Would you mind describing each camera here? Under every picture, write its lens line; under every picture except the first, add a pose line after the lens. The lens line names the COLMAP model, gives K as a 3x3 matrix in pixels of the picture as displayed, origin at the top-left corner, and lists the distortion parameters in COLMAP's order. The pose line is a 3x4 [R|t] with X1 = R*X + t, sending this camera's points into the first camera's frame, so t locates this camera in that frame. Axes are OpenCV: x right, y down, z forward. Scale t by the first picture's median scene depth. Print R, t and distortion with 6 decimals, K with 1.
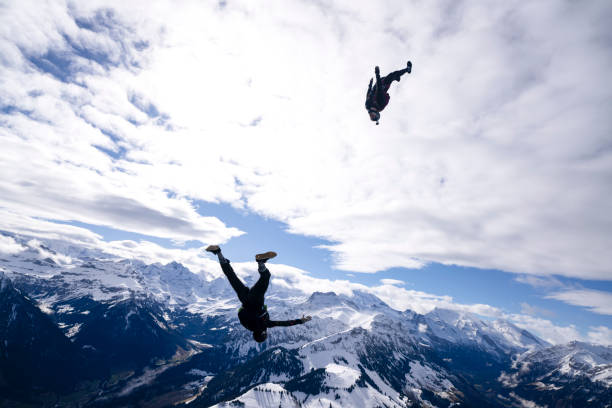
lens RADIAL K [[333.4, 0, 305.8], [0, 333.4, 203.1], [0, 0, 1]] dist [-0.051287, 0.037911]
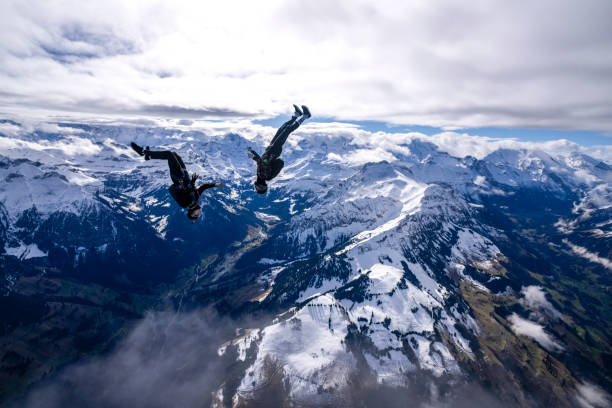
lens RADIAL K [[334.4, 0, 306.0], [0, 334.4, 204.0], [0, 0, 1]] dist [-0.049787, 0.036226]
pose [[0.980039, -0.066544, -0.187338, 0.034981], [0.144035, 0.887178, 0.438371, -0.118111], [0.137031, -0.456604, 0.879054, 0.030284]]
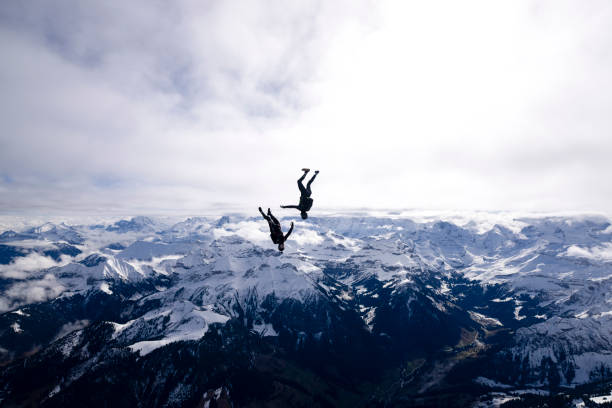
lens RADIAL K [[334.4, 0, 306.0], [0, 334.4, 204.0], [0, 0, 1]] dist [-0.049787, 0.036226]
pose [[0.707066, -0.167241, -0.687086, 0.042205], [0.293349, 0.953454, 0.069803, -0.149777], [0.643431, -0.250912, 0.723215, 0.039183]]
